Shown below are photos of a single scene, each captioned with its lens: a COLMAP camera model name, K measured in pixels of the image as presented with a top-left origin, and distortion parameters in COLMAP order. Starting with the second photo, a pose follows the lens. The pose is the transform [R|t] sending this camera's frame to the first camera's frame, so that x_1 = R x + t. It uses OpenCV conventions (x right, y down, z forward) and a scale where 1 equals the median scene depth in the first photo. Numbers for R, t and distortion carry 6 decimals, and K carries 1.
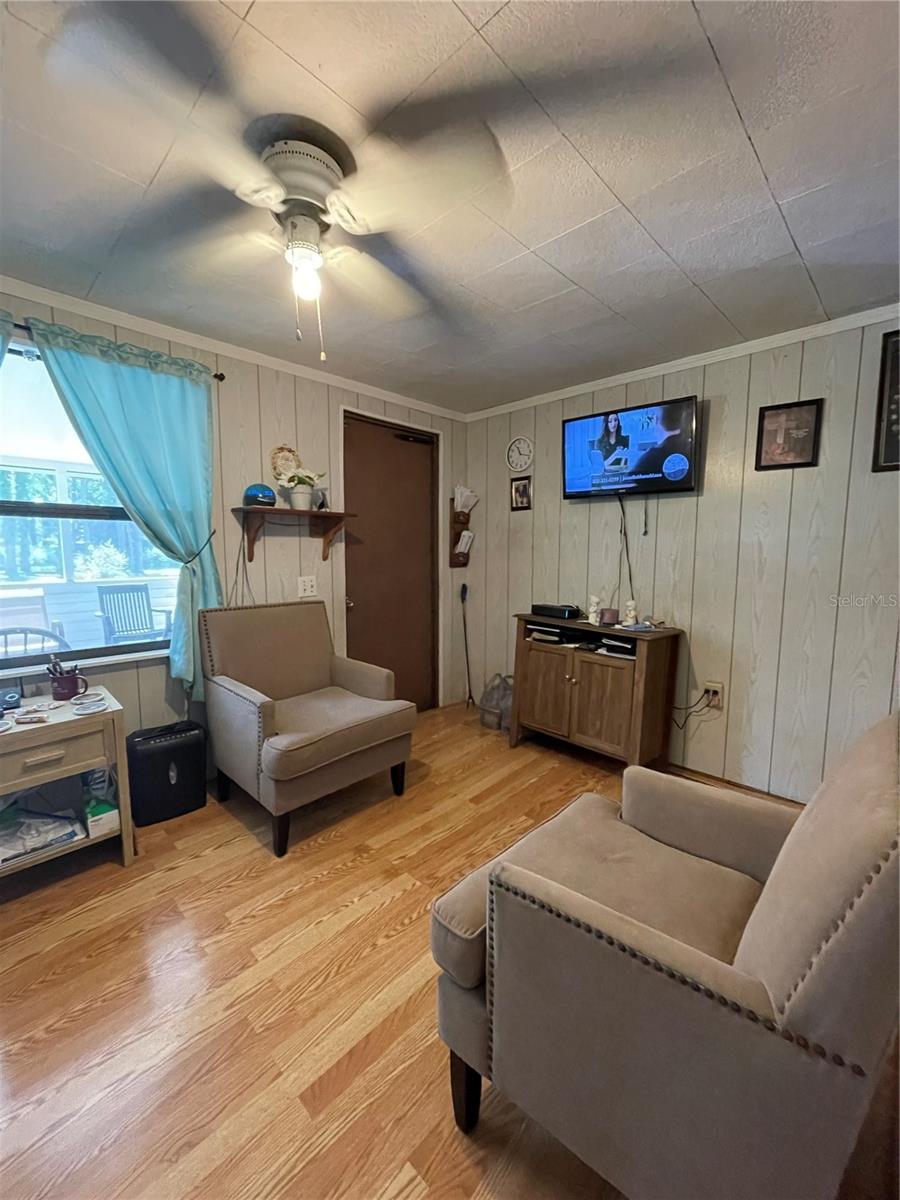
lens RADIAL K [[479.8, 0, 452.3], [0, 479.8, 599.8], [0, 0, 1]] dist [-0.001774, -0.000320]
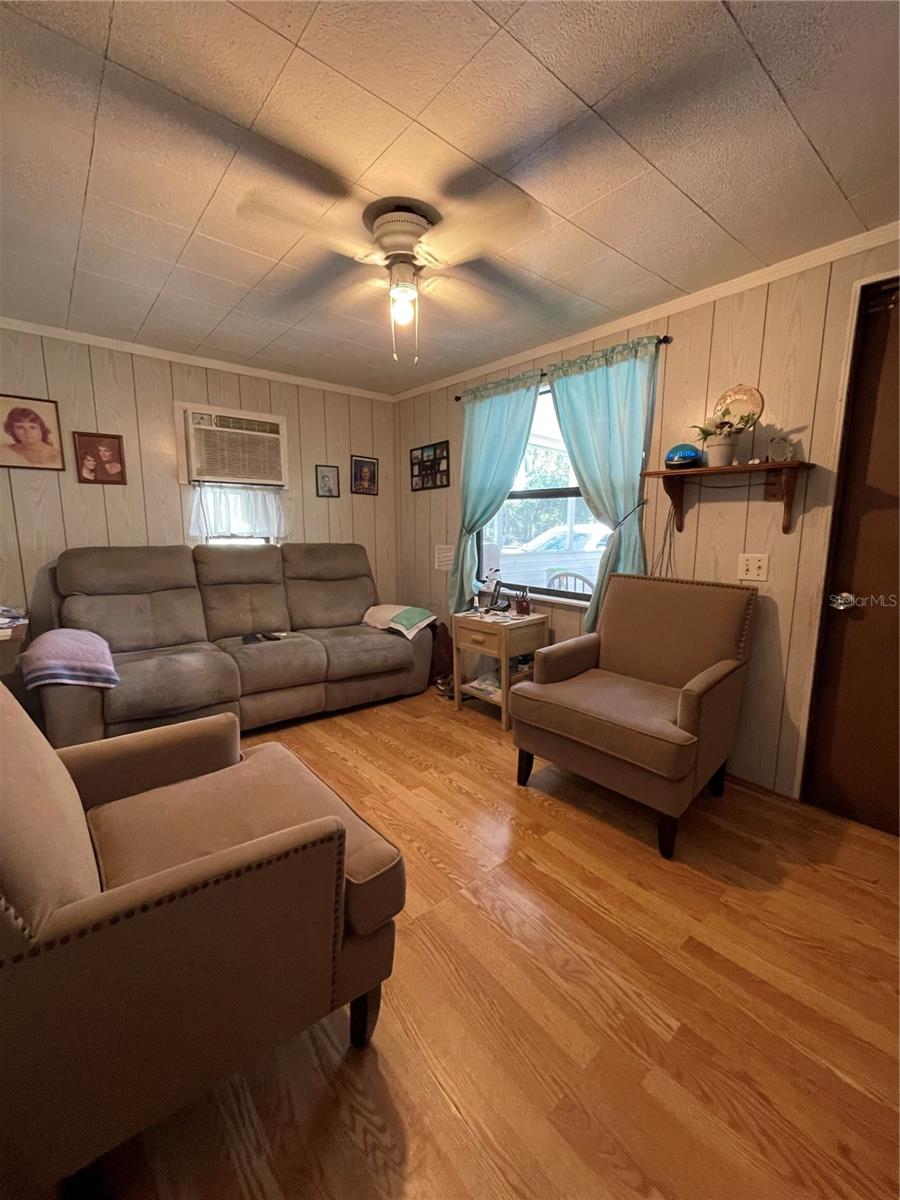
lens RADIAL K [[479.8, 0, 452.2], [0, 479.8, 598.9], [0, 0, 1]] dist [-0.001774, -0.000320]
pose [[-0.095919, 0.145665, -0.984673, 0.582620], [-0.116588, 0.980781, 0.156447, -0.049086], [0.988538, 0.129807, -0.077093, 0.699722]]
